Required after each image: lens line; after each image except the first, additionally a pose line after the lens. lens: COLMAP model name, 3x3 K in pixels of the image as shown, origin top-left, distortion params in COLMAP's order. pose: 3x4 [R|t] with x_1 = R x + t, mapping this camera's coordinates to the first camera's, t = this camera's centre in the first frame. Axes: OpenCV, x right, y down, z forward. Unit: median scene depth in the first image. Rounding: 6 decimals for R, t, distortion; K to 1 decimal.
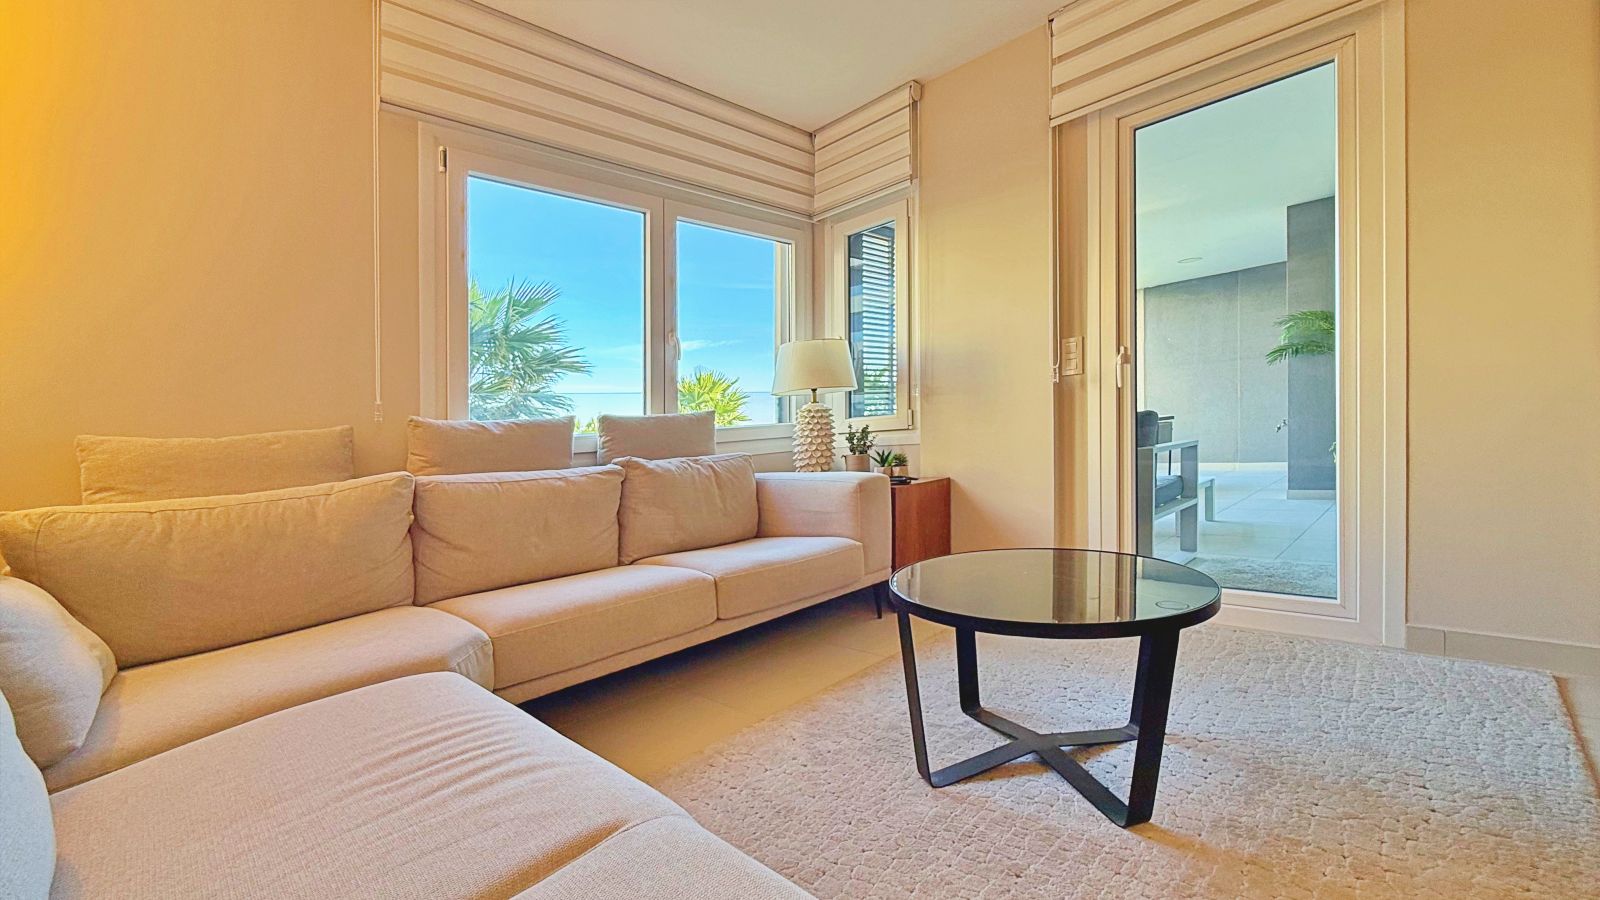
lens RADIAL K [[624.2, 0, 825.2], [0, 624.2, 440.5], [0, 0, 1]] dist [-0.000955, -0.000030]
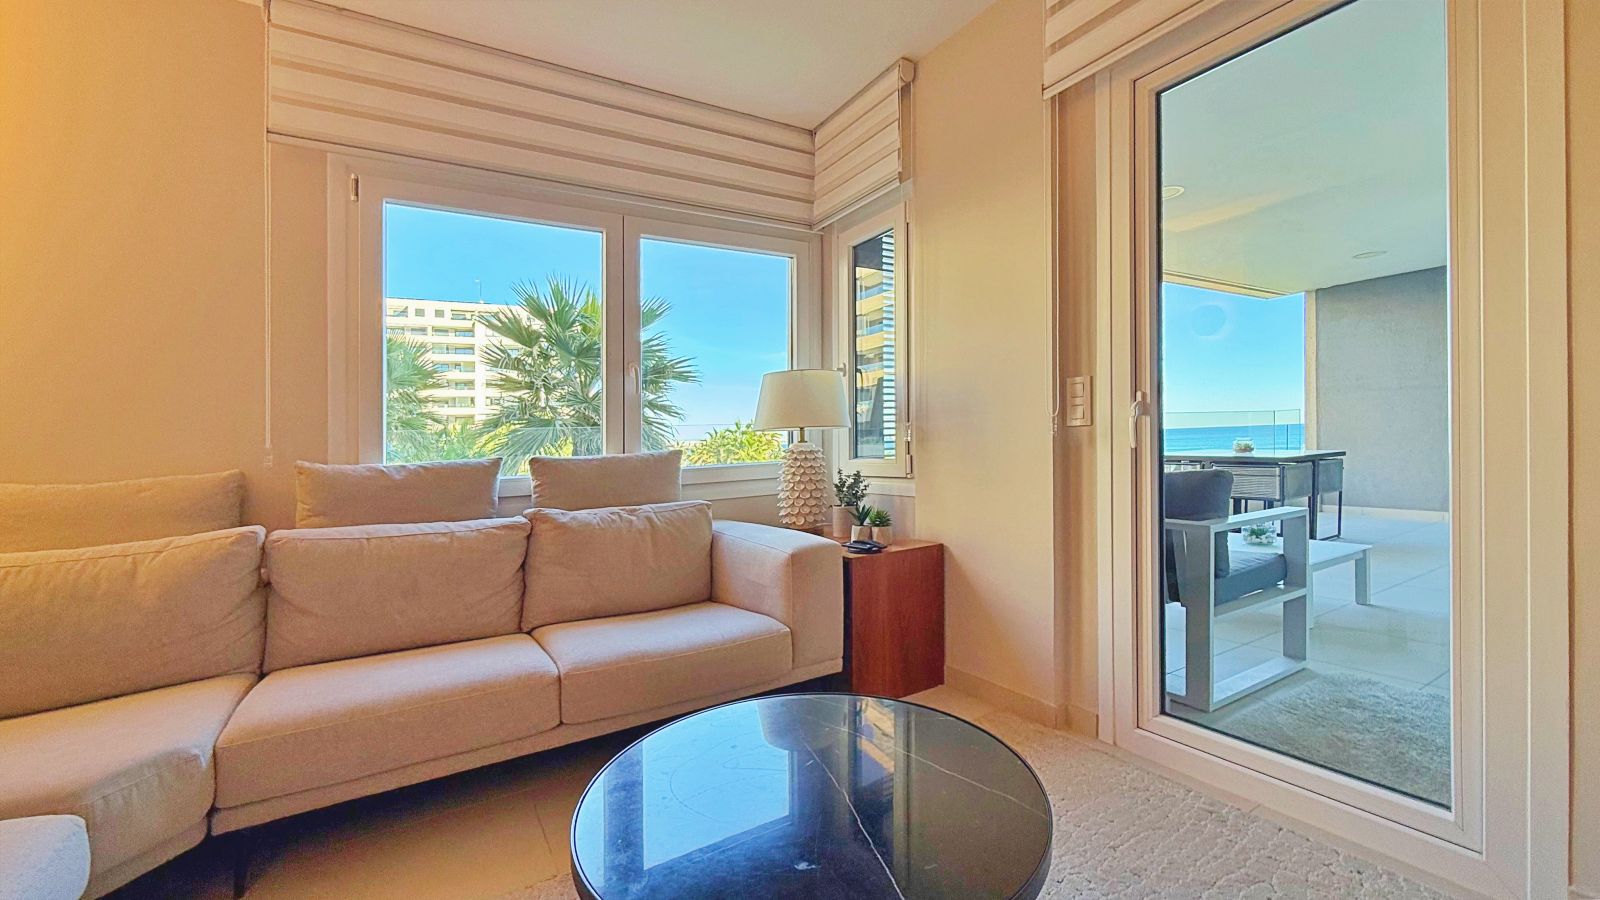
lens RADIAL K [[654.0, 0, 807.8], [0, 654.0, 440.6], [0, 0, 1]] dist [0.001122, -0.000132]
pose [[0.976288, 0.027022, -0.214783, 0.242422], [-0.030962, 0.999408, -0.015001, -0.064394], [0.214250, 0.021296, 0.976547, 0.161667]]
